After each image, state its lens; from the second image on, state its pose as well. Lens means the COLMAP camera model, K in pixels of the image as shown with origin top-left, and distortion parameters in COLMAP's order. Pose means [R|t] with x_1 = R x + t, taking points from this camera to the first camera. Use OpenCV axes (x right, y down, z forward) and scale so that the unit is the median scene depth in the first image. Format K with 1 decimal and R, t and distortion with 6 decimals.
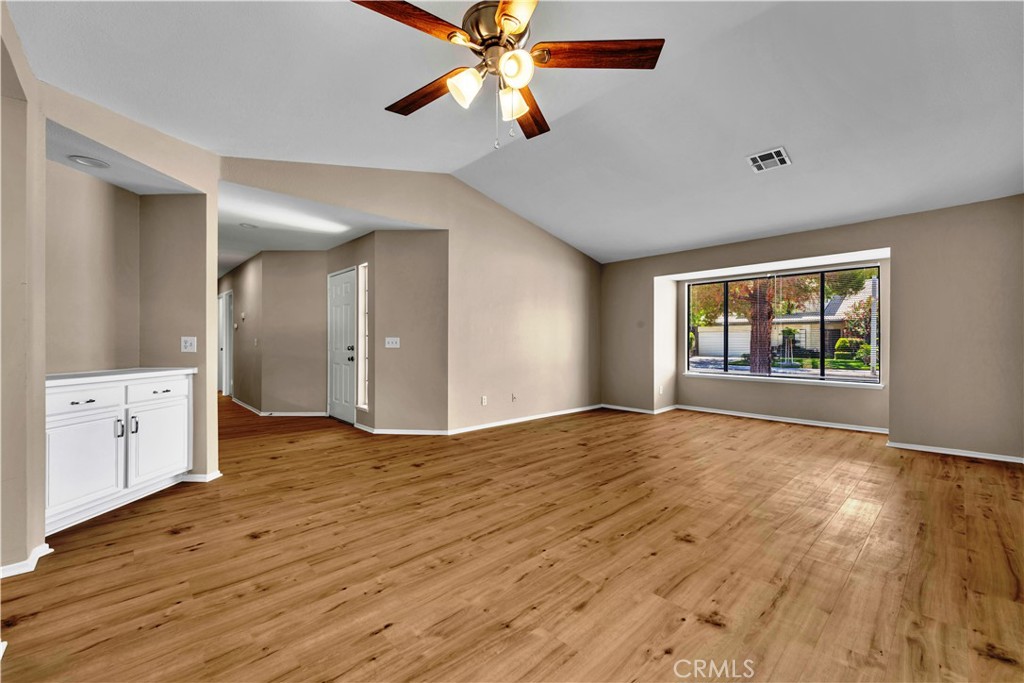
lens RADIAL K [[411.3, 0, 507.6], [0, 411.3, 342.6], [0, 0, 1]] dist [0.004212, -0.000789]
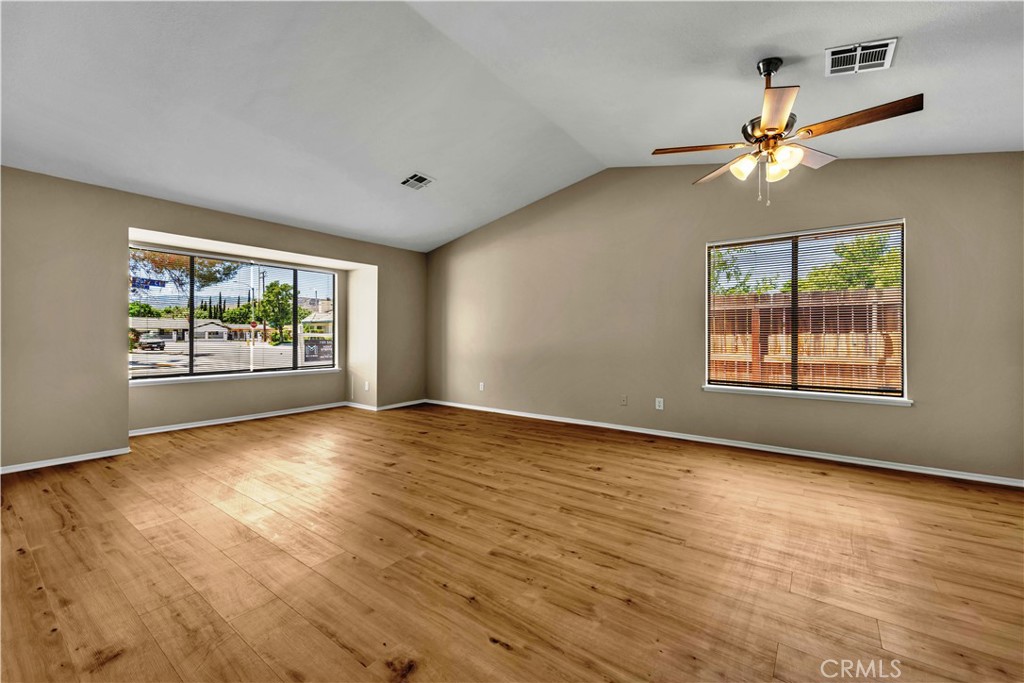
lens RADIAL K [[411.3, 0, 508.8], [0, 411.3, 335.5], [0, 0, 1]] dist [0.004212, -0.000789]
pose [[-0.175426, 0.003596, 0.984486, -0.731013], [-0.001761, 0.999991, -0.003967, 0.006299], [-0.984491, -0.002429, -0.175418, 1.197912]]
